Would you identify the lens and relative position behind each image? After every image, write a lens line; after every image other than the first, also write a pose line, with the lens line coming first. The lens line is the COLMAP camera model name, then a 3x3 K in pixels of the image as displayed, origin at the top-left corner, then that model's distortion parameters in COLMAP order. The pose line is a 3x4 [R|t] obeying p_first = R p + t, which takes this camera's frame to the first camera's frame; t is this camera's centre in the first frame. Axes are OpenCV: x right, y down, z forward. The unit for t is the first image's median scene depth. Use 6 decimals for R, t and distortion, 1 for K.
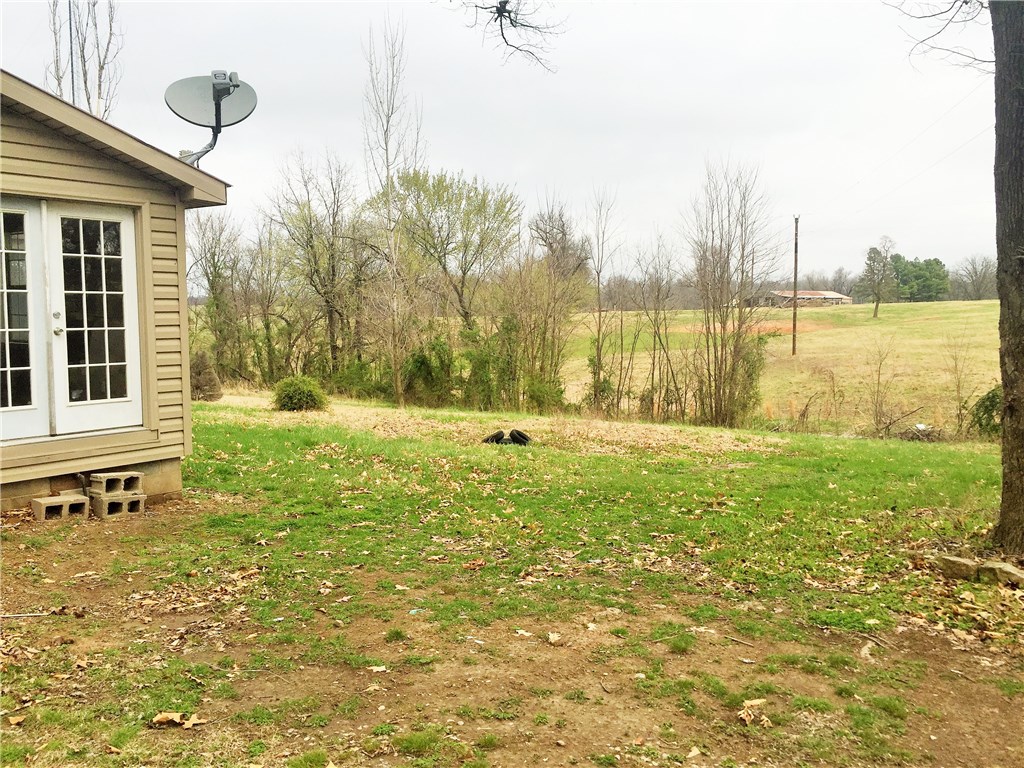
lens RADIAL K [[880.9, 0, 510.6], [0, 880.9, 380.0], [0, 0, 1]] dist [0.076527, -0.103809]
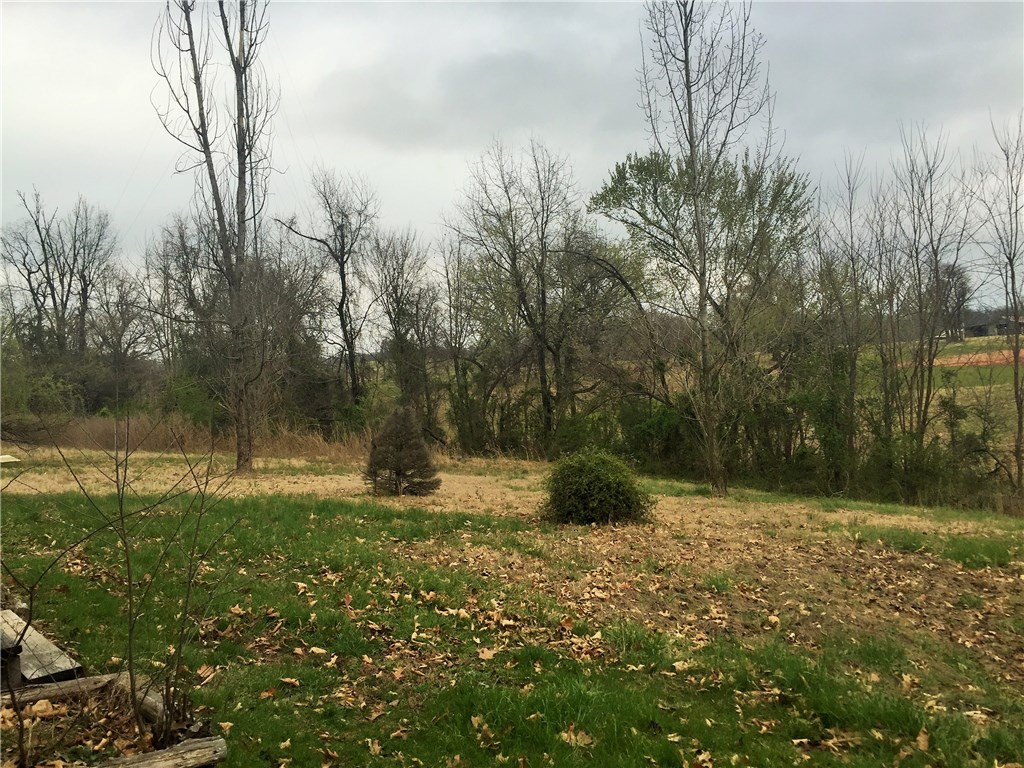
lens RADIAL K [[880.9, 0, 510.6], [0, 880.9, 380.0], [0, 0, 1]] dist [0.076527, -0.103809]
pose [[0.983230, -0.038608, -0.178236, -0.094903], [0.029165, 0.998044, -0.055296, -0.009335], [0.180022, 0.049170, 0.982433, 0.240456]]
